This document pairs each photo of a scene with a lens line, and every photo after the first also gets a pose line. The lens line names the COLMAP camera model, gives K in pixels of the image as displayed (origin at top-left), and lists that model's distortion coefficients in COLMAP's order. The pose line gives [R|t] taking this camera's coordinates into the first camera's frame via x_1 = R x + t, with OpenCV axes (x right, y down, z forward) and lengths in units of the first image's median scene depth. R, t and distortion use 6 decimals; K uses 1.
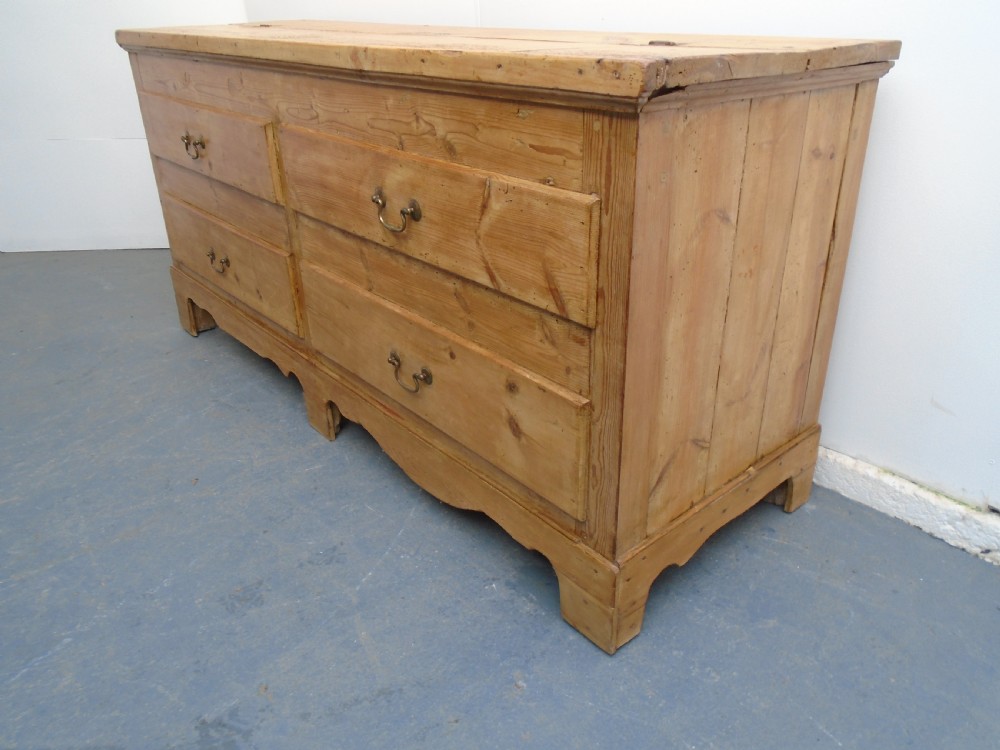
lens RADIAL K [[761.2, 0, 494.1], [0, 761.2, 375.4], [0, 0, 1]] dist [-0.013582, 0.008431]
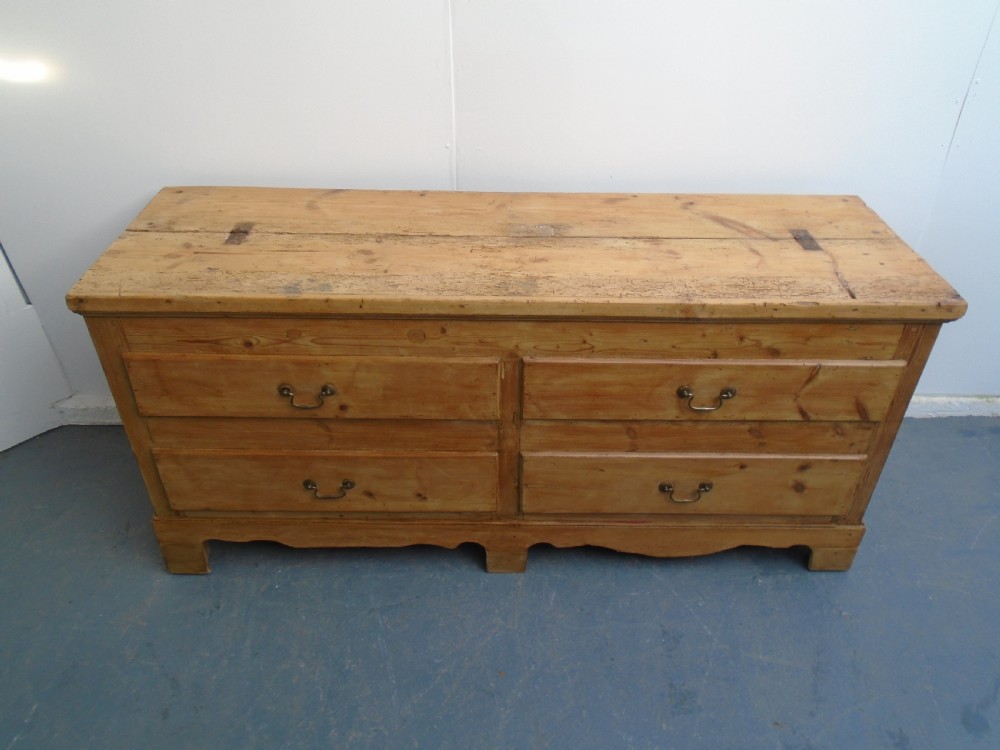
lens RADIAL K [[761.2, 0, 494.7], [0, 761.2, 377.5], [0, 0, 1]] dist [-0.013582, 0.008431]
pose [[0.646877, -0.430970, 0.629138, -1.251088], [0.328708, 0.901999, 0.279907, -0.773269], [-0.688114, 0.025737, 0.725146, 0.262684]]
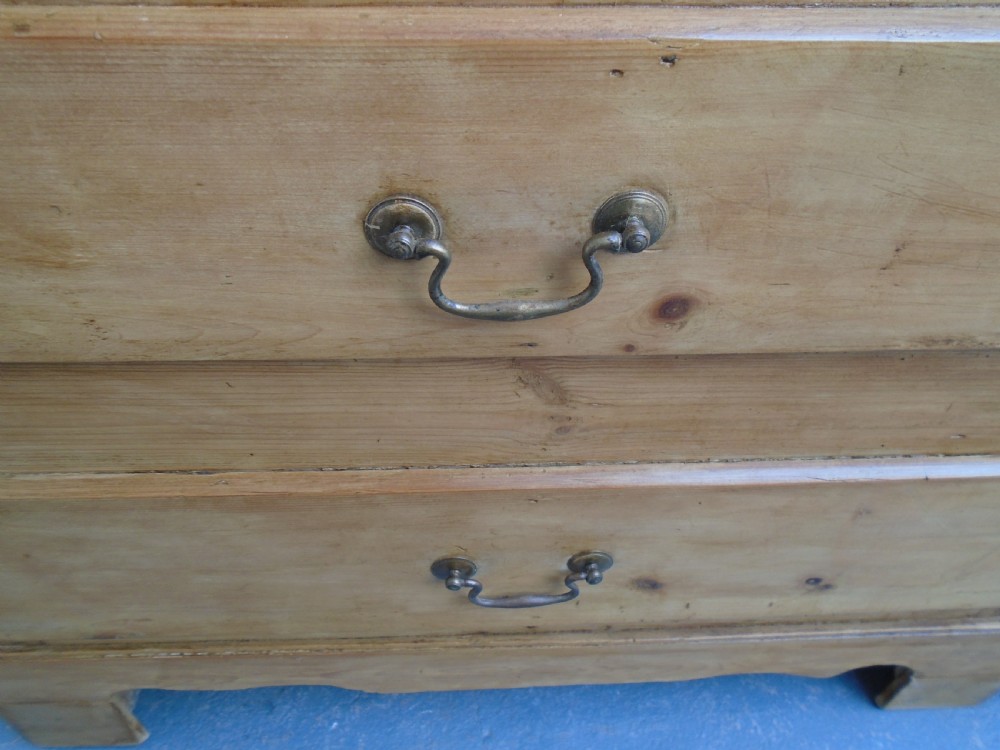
lens RADIAL K [[761.2, 0, 497.6], [0, 761.2, 368.7], [0, 0, 1]] dist [-0.013582, 0.008431]
pose [[0.610536, -0.552048, 0.567881, -0.784572], [0.335597, 0.829806, 0.445865, -0.552173], [-0.717370, -0.081638, 0.691893, 1.338041]]
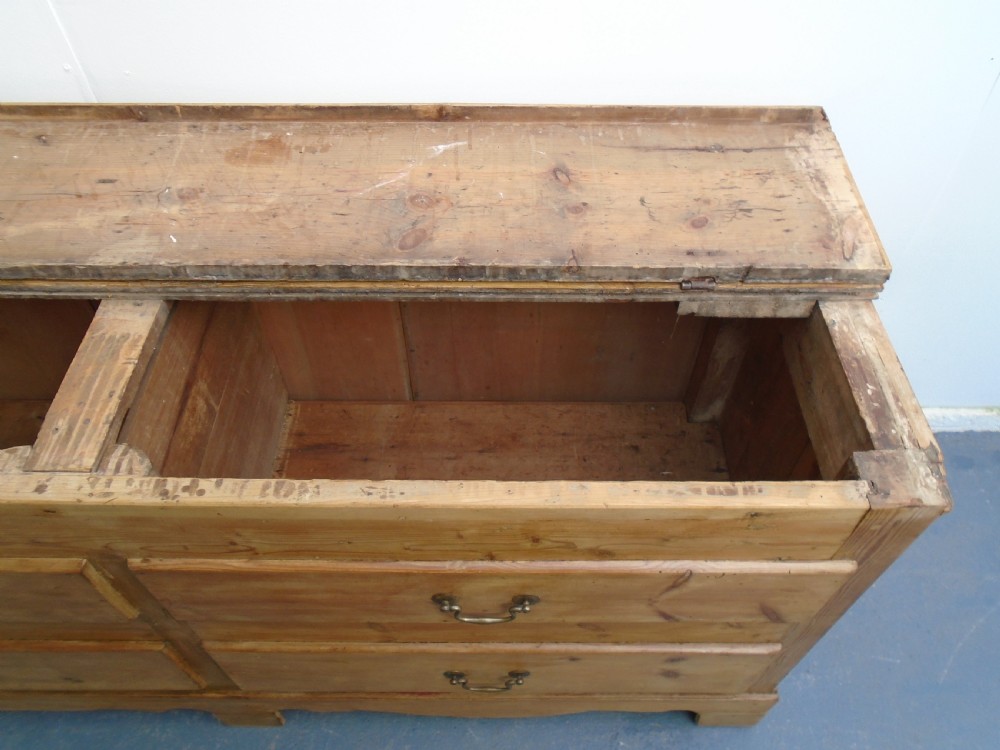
lens RADIAL K [[761.2, 0, 493.0], [0, 761.2, 373.3], [0, 0, 1]] dist [-0.013582, 0.008431]
pose [[0.643909, -0.582535, 0.496018, -0.372224], [0.334597, 0.797425, 0.502154, -0.792768], [-0.688059, -0.157376, 0.708383, 0.498801]]
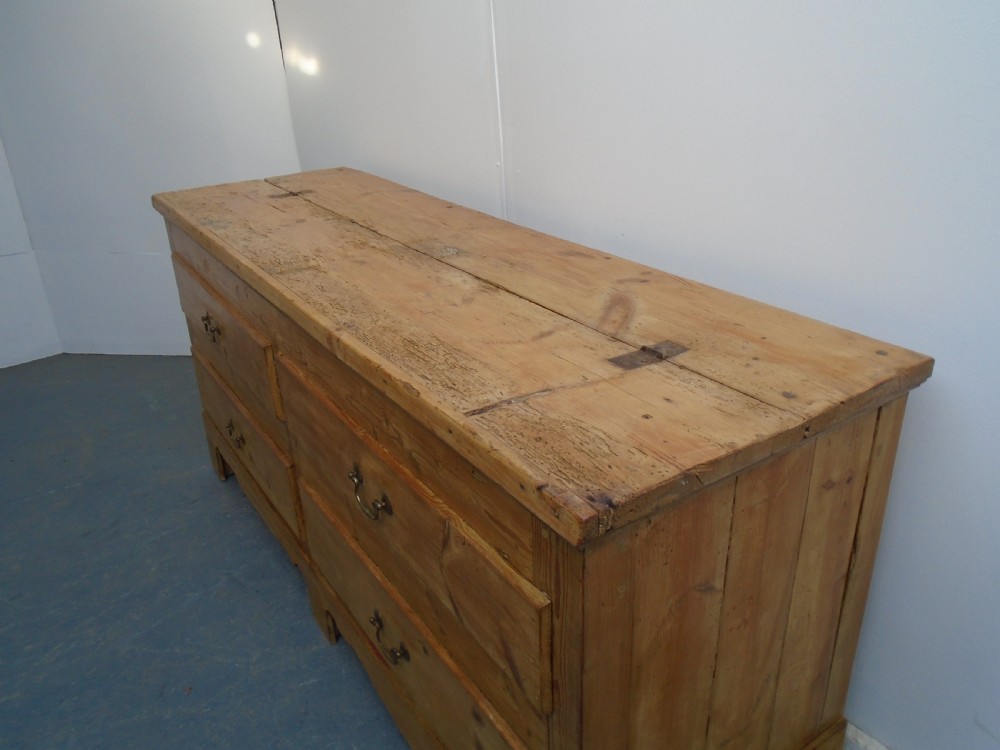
lens RADIAL K [[761.2, 0, 494.9], [0, 761.2, 377.0], [0, 0, 1]] dist [-0.013582, 0.008431]
pose [[0.994122, 0.033901, -0.102821, 0.116764], [-0.036567, 0.999039, -0.024159, -0.349460], [0.101903, 0.027777, 0.994406, 0.077978]]
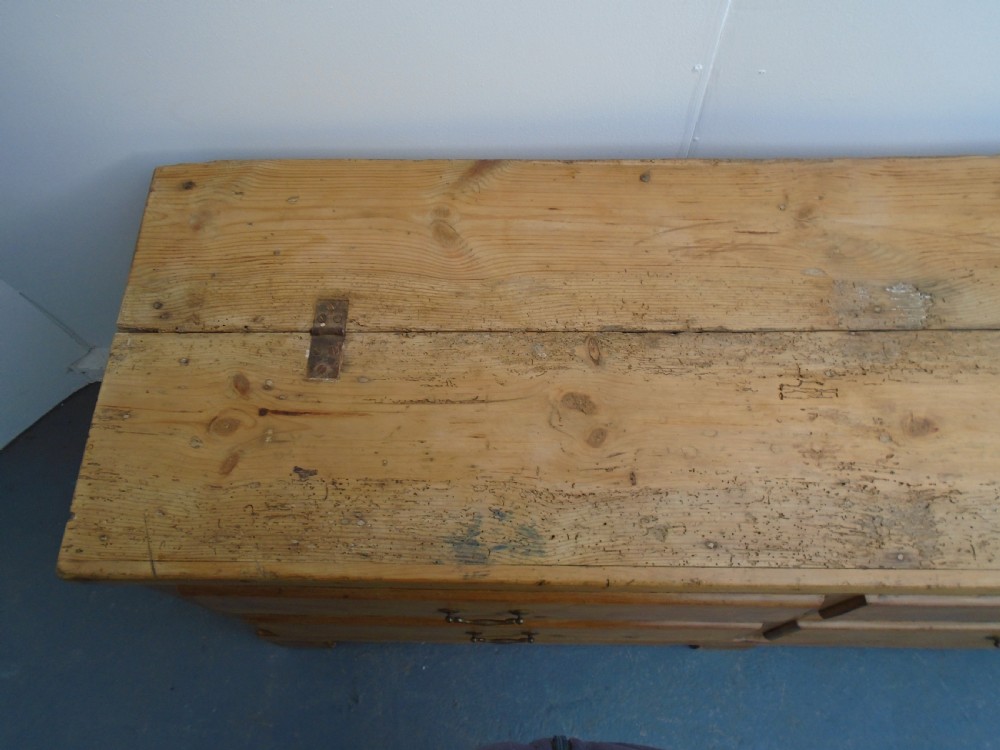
lens RADIAL K [[761.2, 0, 496.3], [0, 761.2, 373.3], [0, 0, 1]] dist [-0.013582, 0.008431]
pose [[0.650833, -0.691826, 0.312719, -0.674526], [0.370218, 0.648798, 0.664830, -1.215633], [-0.662838, -0.316919, 0.678386, 1.015168]]
